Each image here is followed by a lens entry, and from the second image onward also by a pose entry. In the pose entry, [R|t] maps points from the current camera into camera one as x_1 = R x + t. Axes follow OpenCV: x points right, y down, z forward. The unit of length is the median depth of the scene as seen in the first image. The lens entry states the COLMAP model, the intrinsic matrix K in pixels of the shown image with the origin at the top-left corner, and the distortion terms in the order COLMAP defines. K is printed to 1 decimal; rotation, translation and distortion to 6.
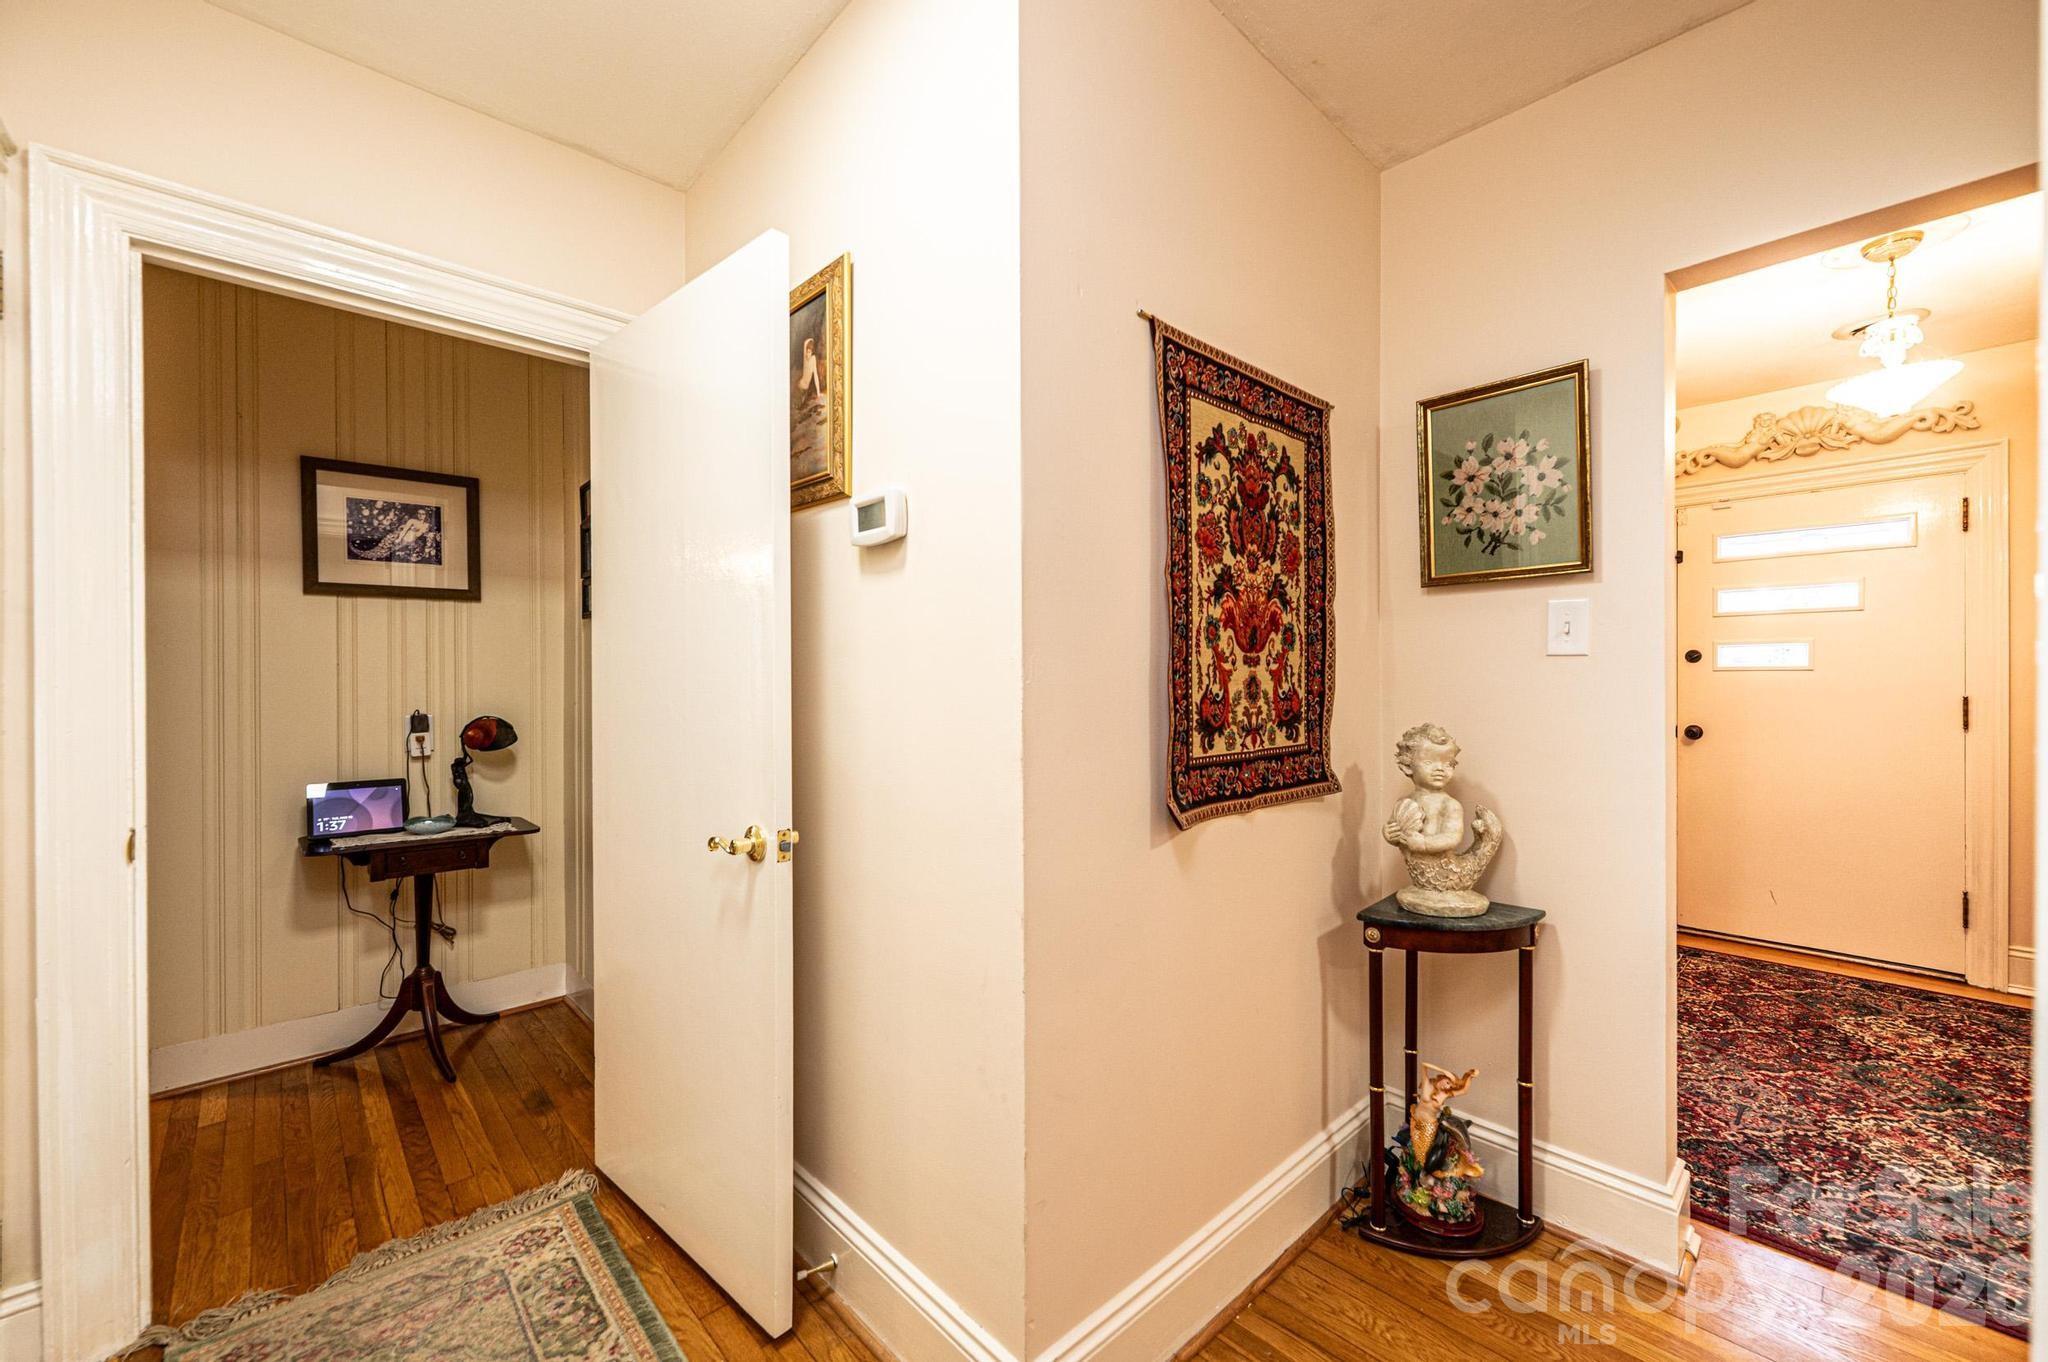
lens RADIAL K [[809.8, 0, 1014.9], [0, 809.8, 683.7], [0, 0, 1]] dist [-0.004206, 0.000975]
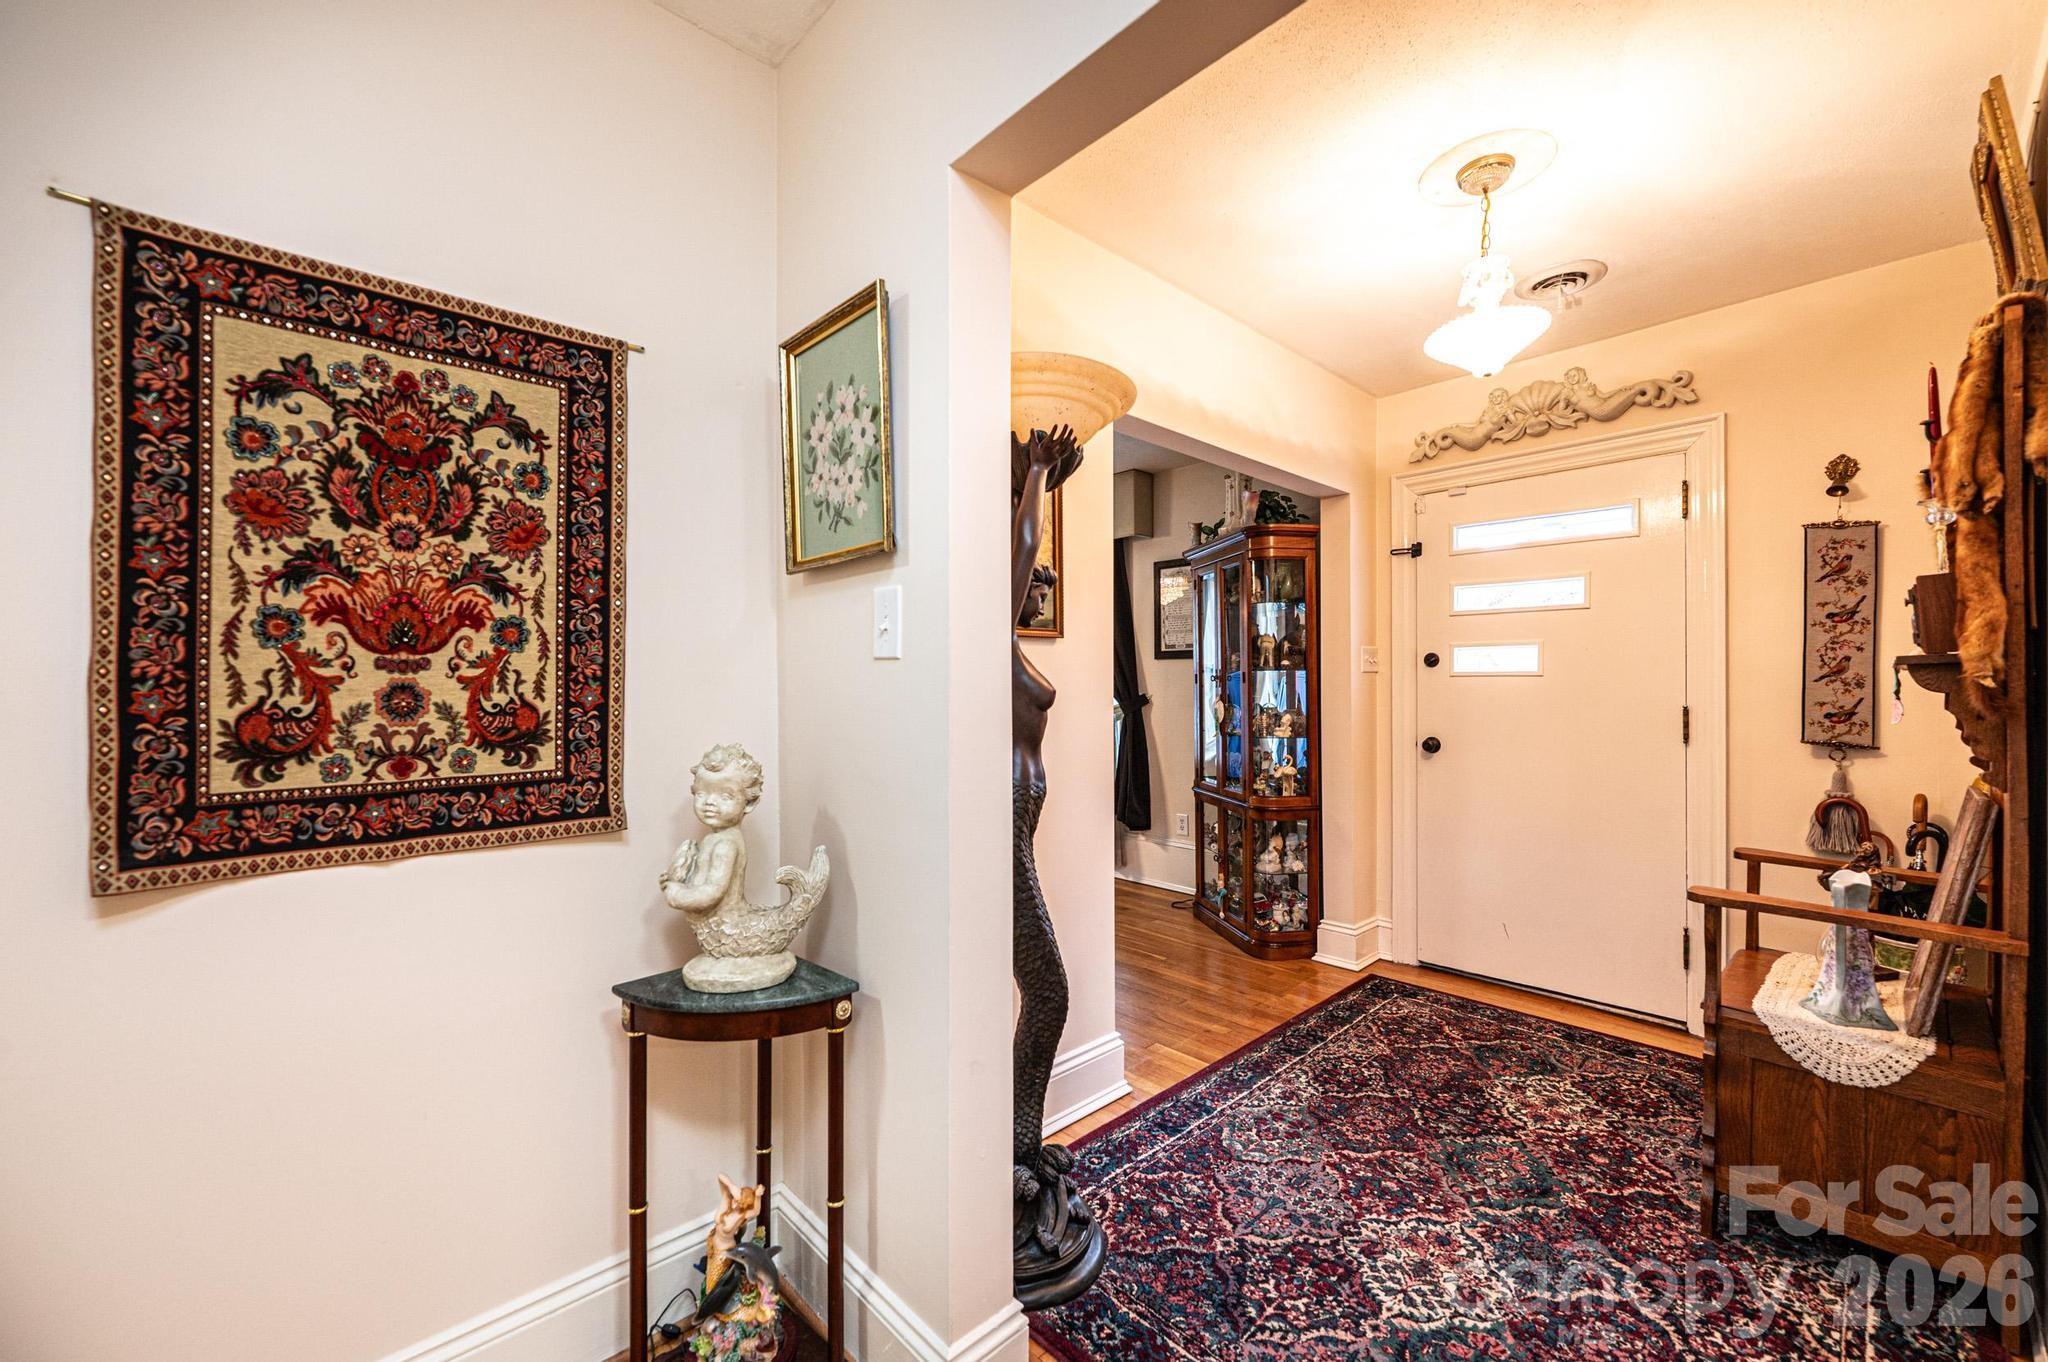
lens RADIAL K [[809.8, 0, 1017.0], [0, 809.8, 683.3], [0, 0, 1]] dist [-0.004206, 0.000975]
pose [[0.999997, 0.002167, -0.000587, 0.829990], [-0.002169, 0.999992, -0.003320, -0.008778], [0.000579, 0.003322, 0.999994, 0.216034]]
